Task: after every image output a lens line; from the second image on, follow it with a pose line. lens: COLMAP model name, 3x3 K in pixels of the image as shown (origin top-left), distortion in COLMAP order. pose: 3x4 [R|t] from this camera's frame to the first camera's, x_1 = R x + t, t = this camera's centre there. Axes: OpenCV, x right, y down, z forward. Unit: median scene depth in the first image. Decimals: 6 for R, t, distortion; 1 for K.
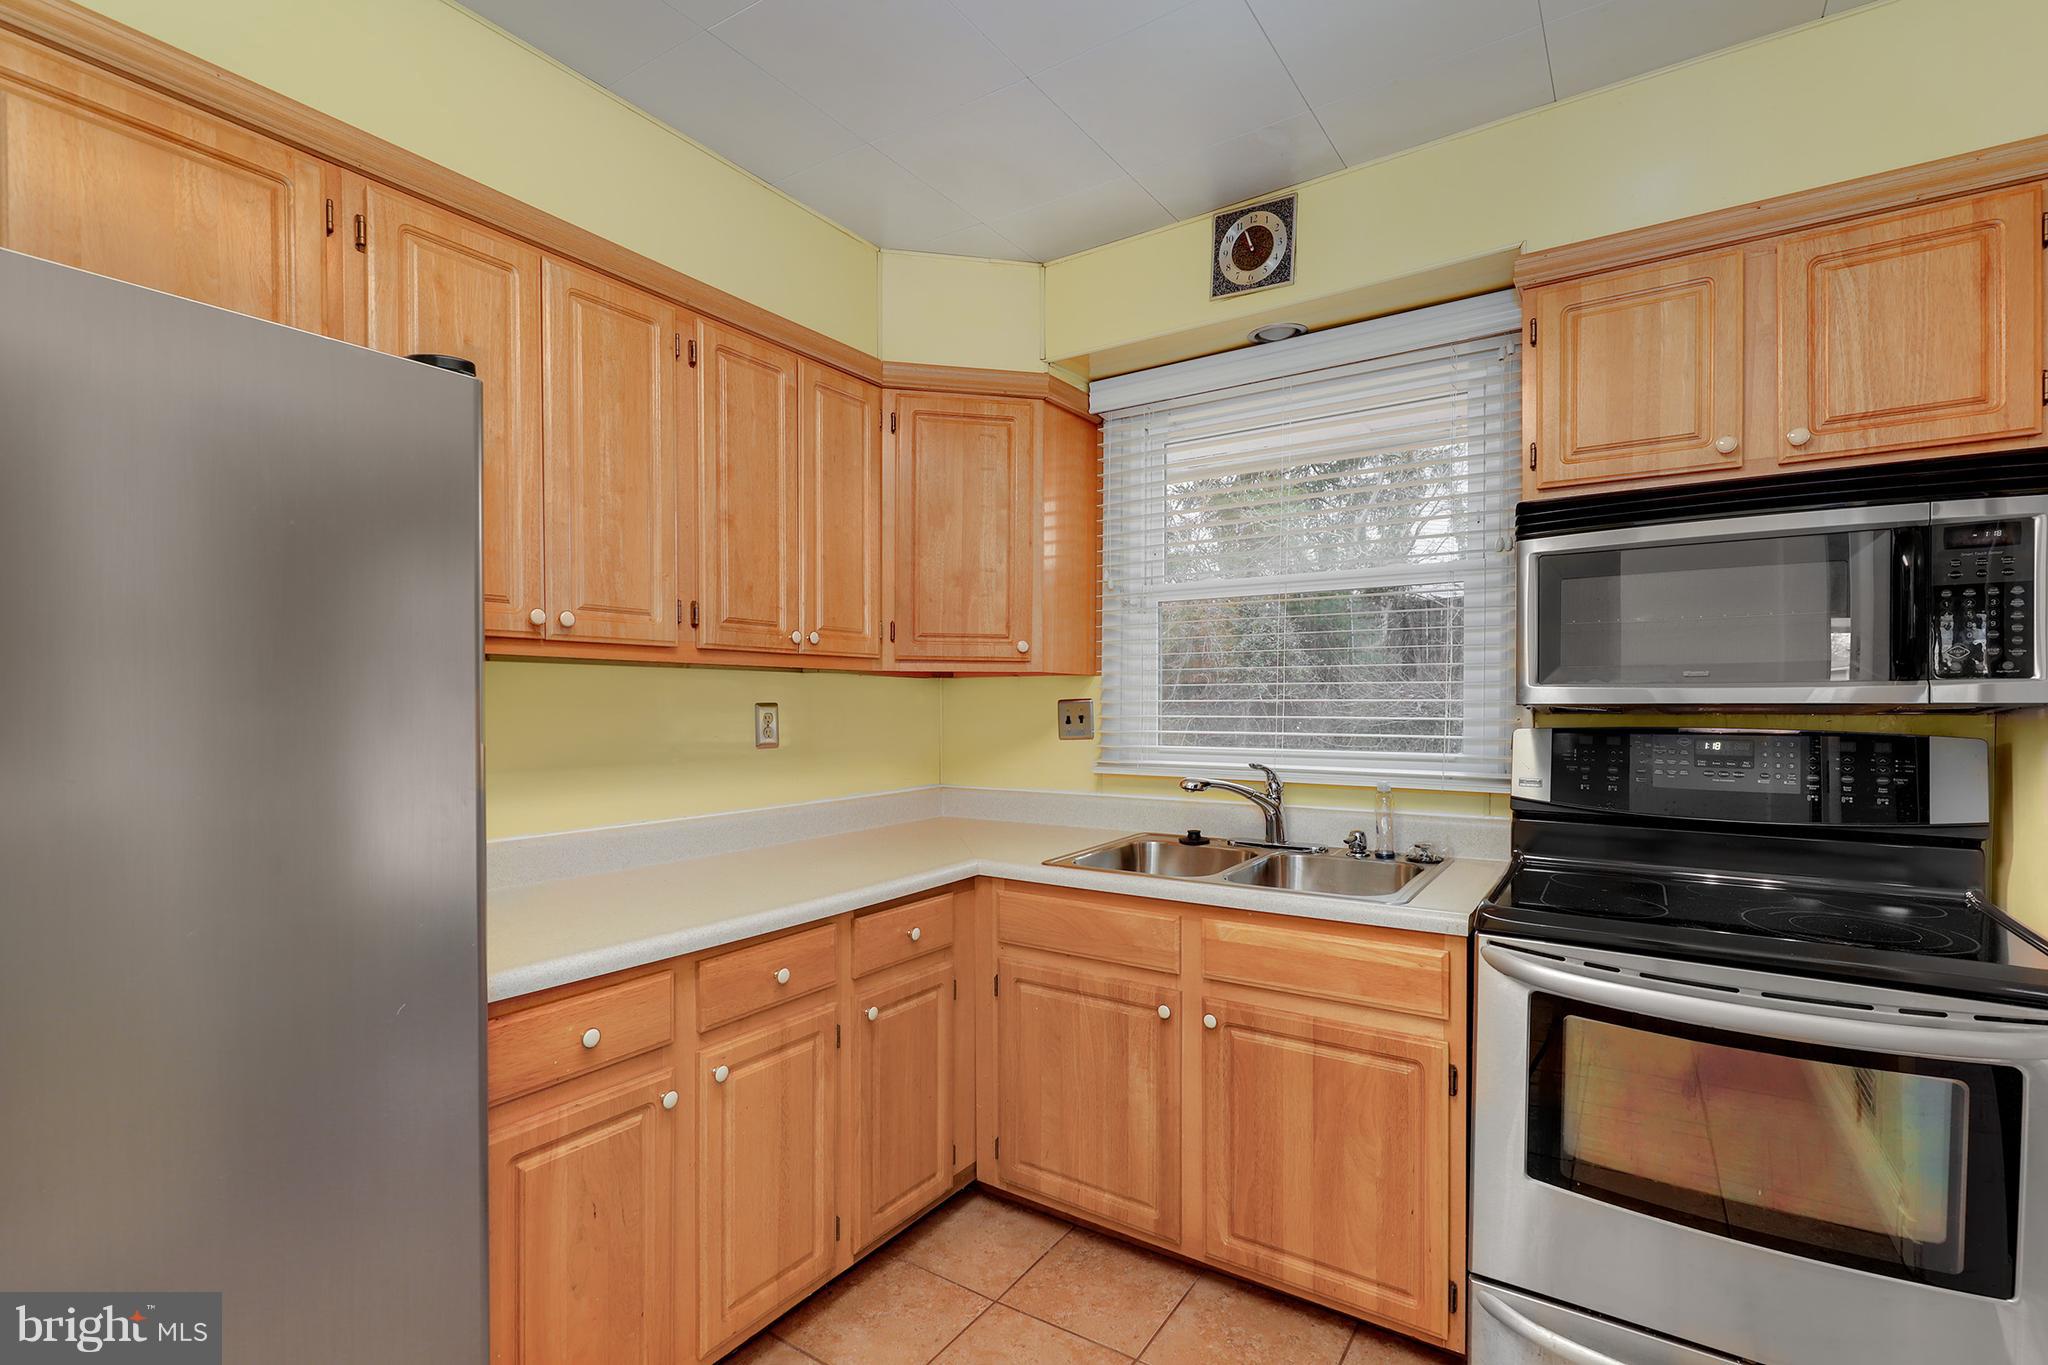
lens RADIAL K [[931.6, 0, 1023.7], [0, 931.6, 711.6], [0, 0, 1]] dist [0.003185, 0.000439]
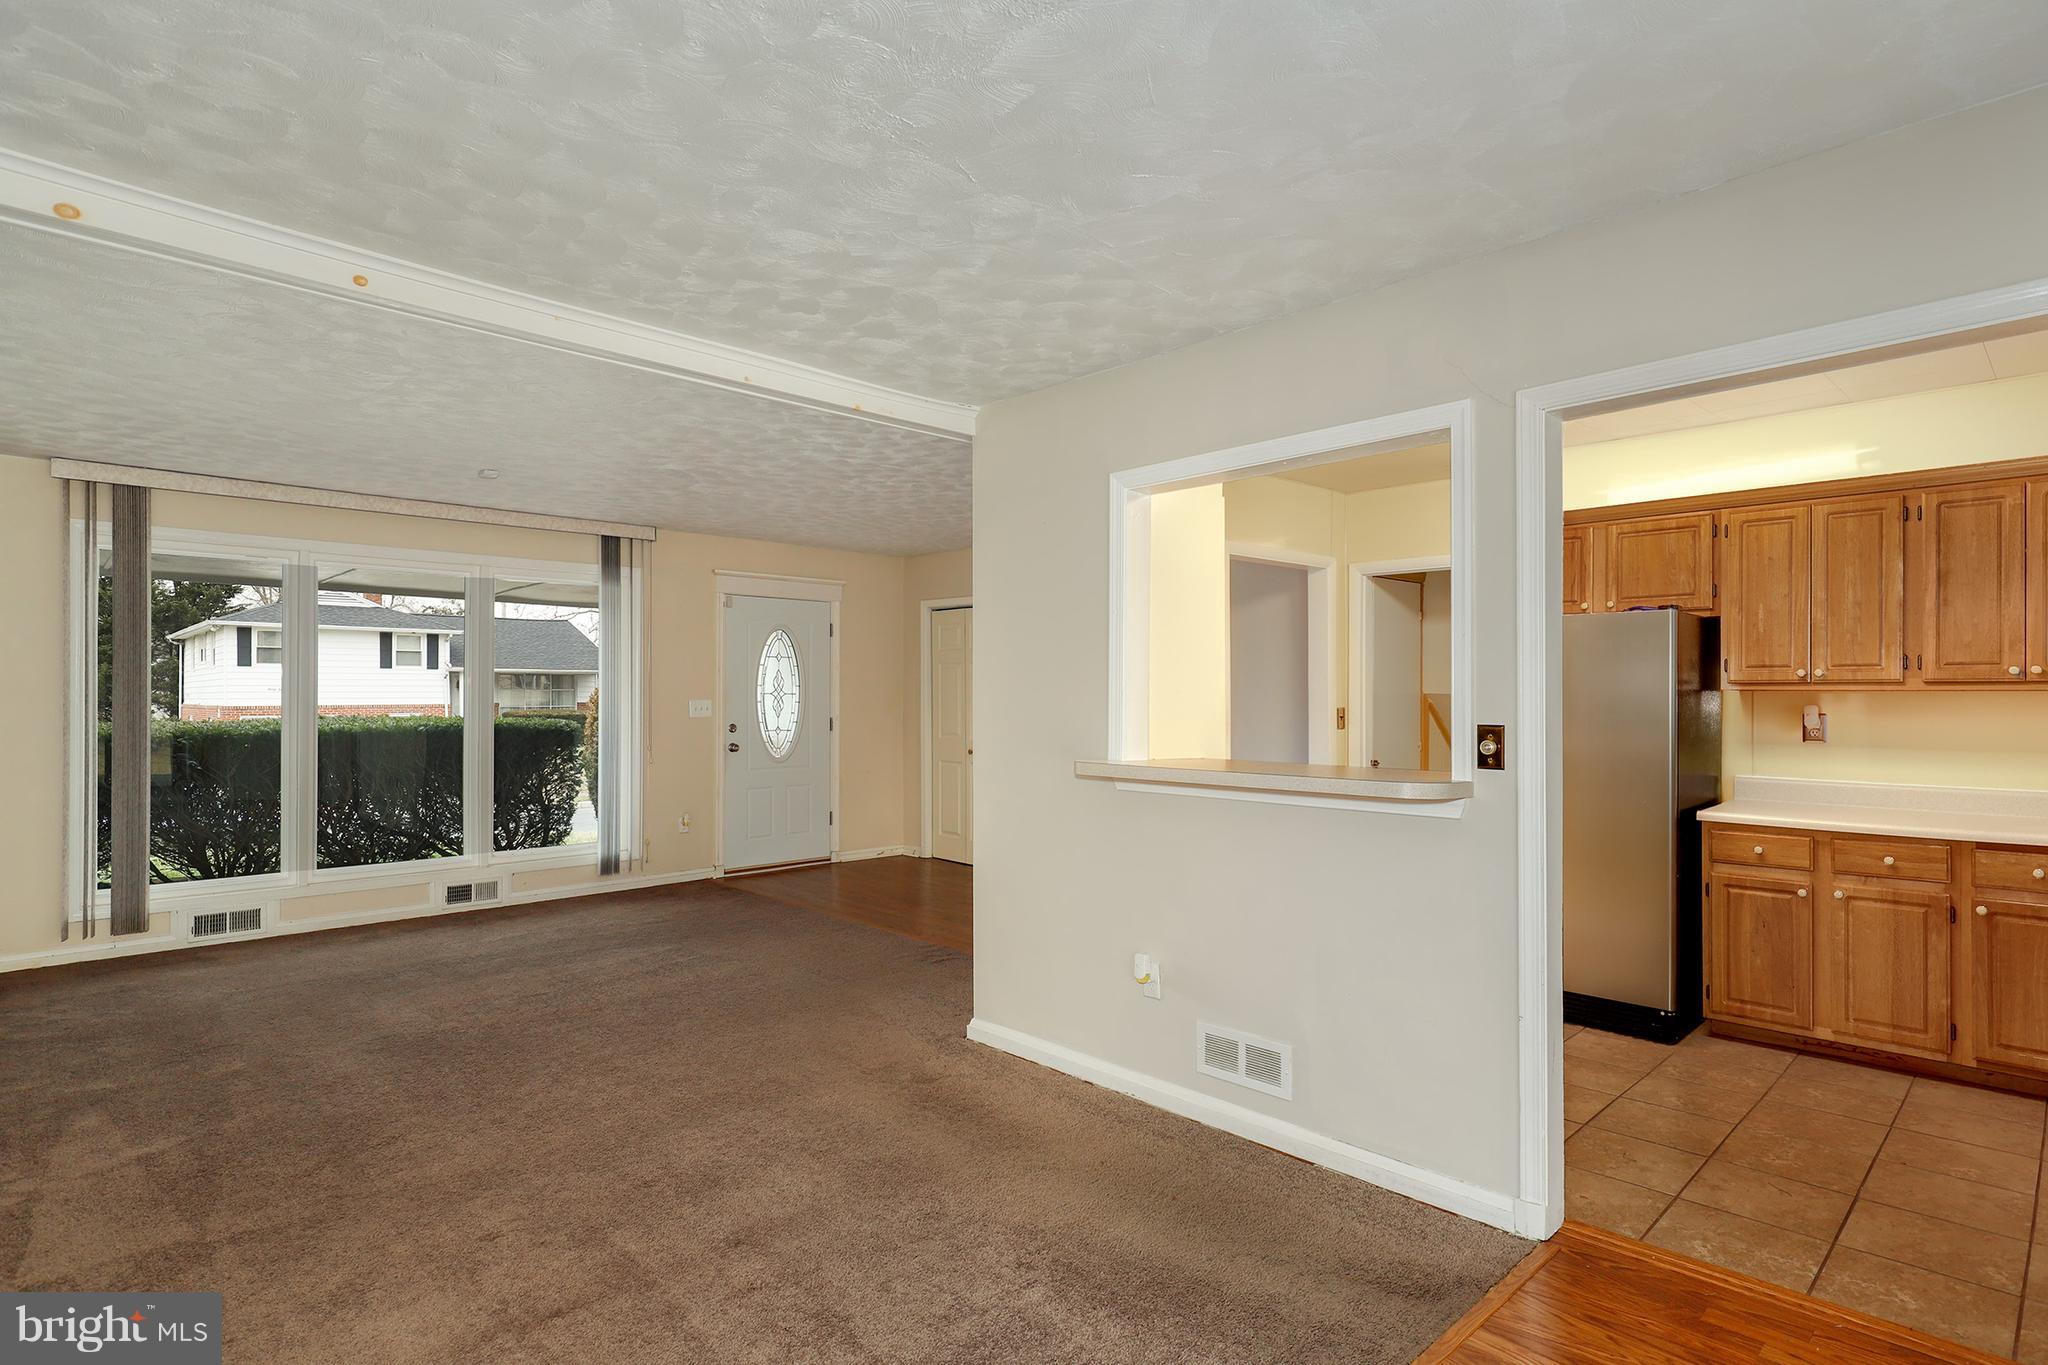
lens RADIAL K [[1052.4, 0, 1028.9], [0, 1052.4, 694.8], [0, 0, 1]] dist [0.000106, 0.000131]
pose [[-0.199061, 0.000039, -0.979987, 1.814101], [-0.010573, 0.999942, 0.002187, -0.029053], [0.979930, 0.010797, -0.199049, -0.226094]]
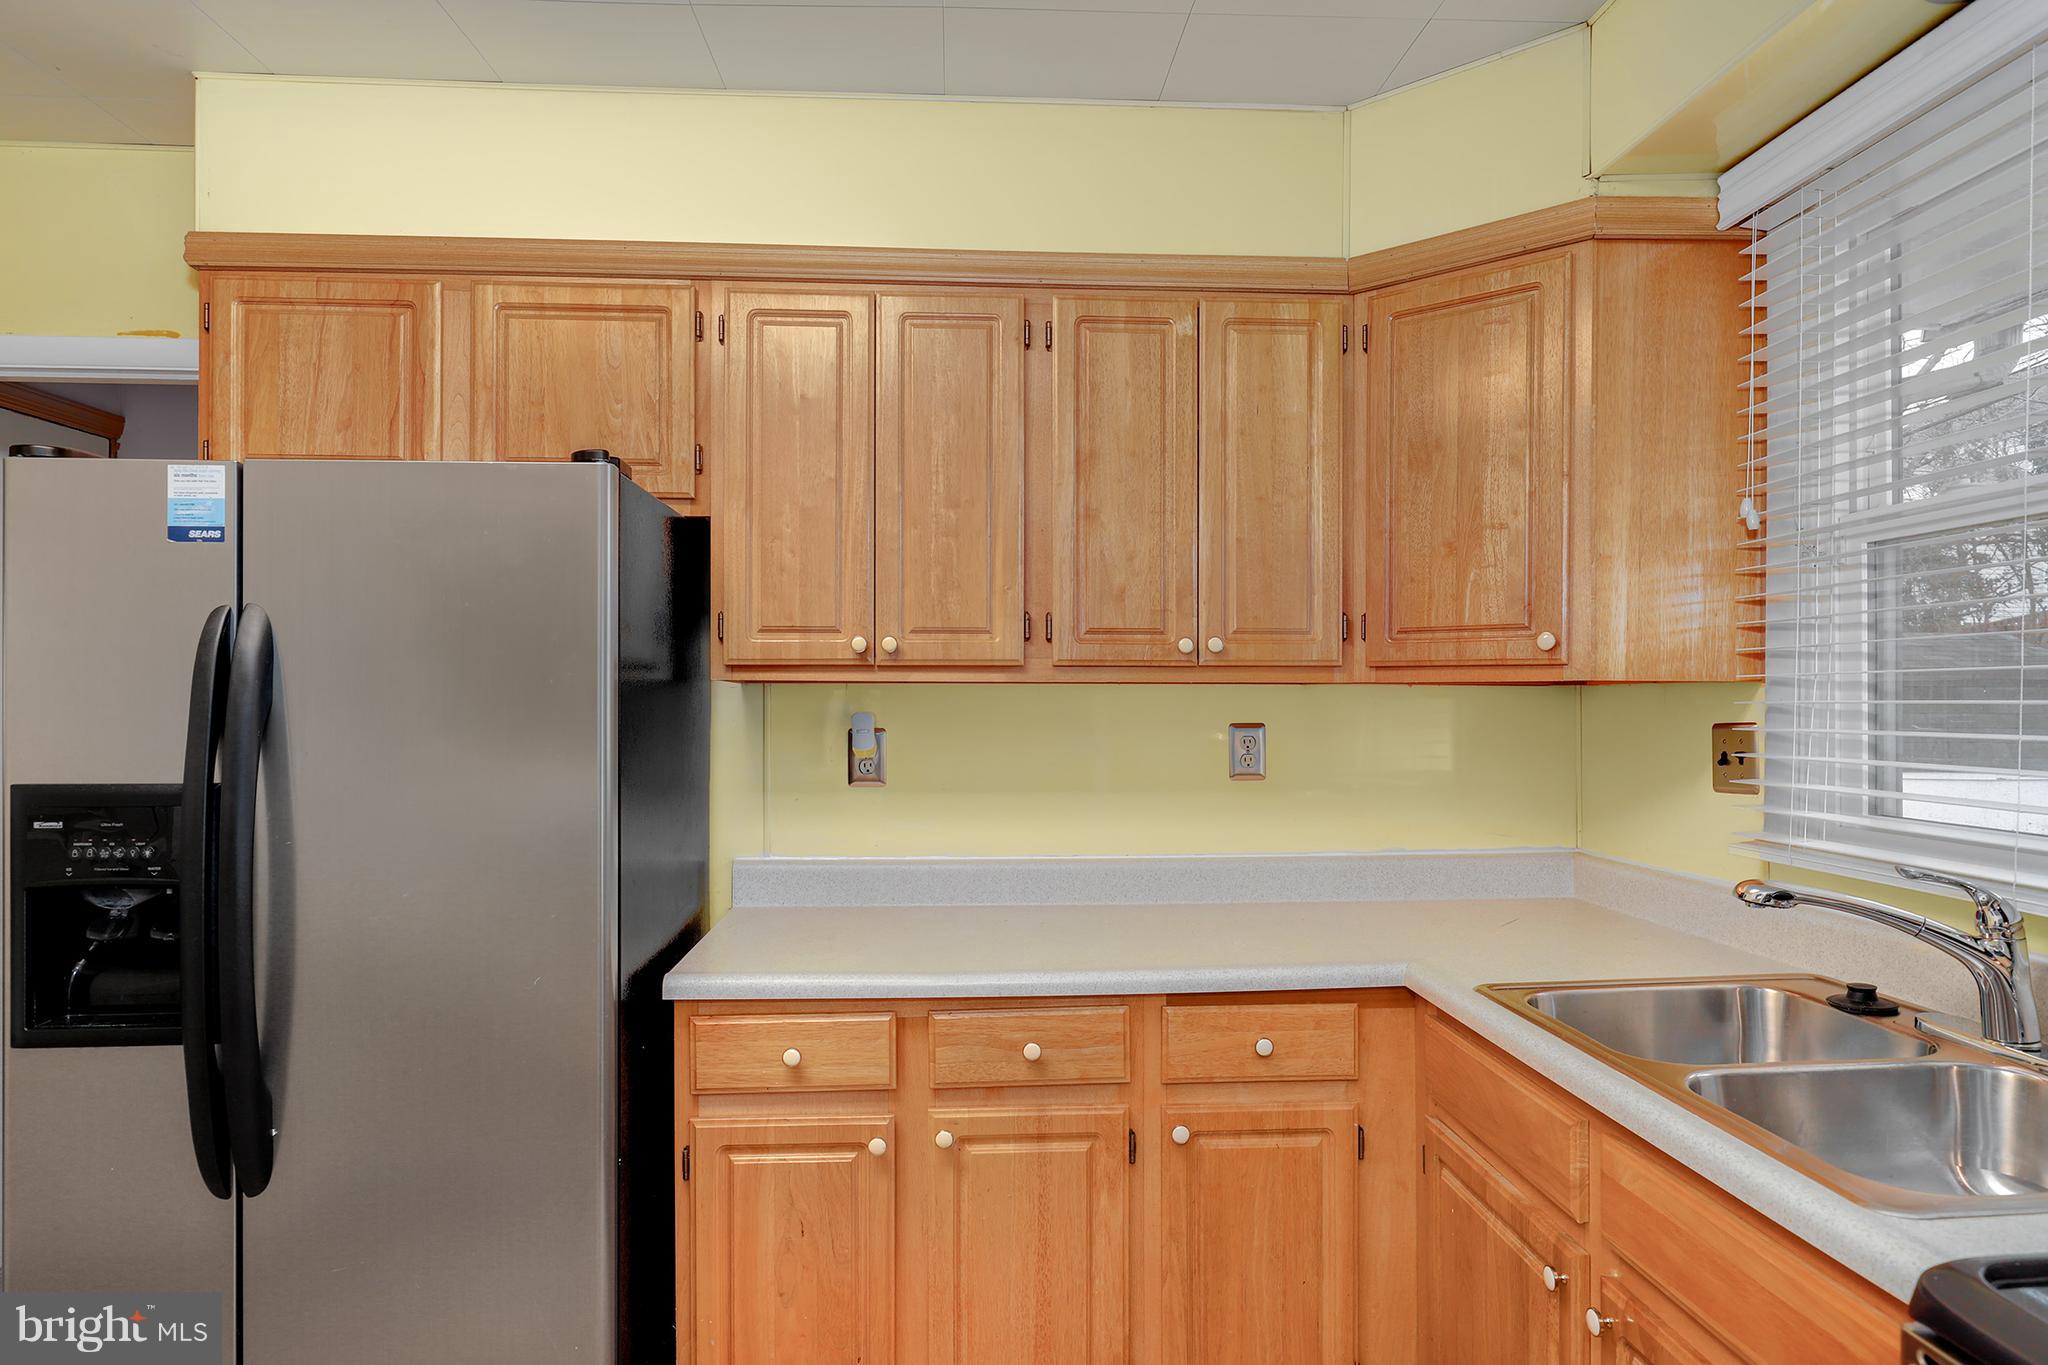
lens RADIAL K [[1188.7, 0, 1031.2], [0, 1188.7, 699.2], [0, 0, 1]] dist [0.001286, 0.001279]
pose [[0.611647, -0.001017, -0.791130, 0.510521], [-0.008252, 0.999937, -0.007666, -0.025934], [0.791088, 0.011217, 0.611600, 0.279836]]
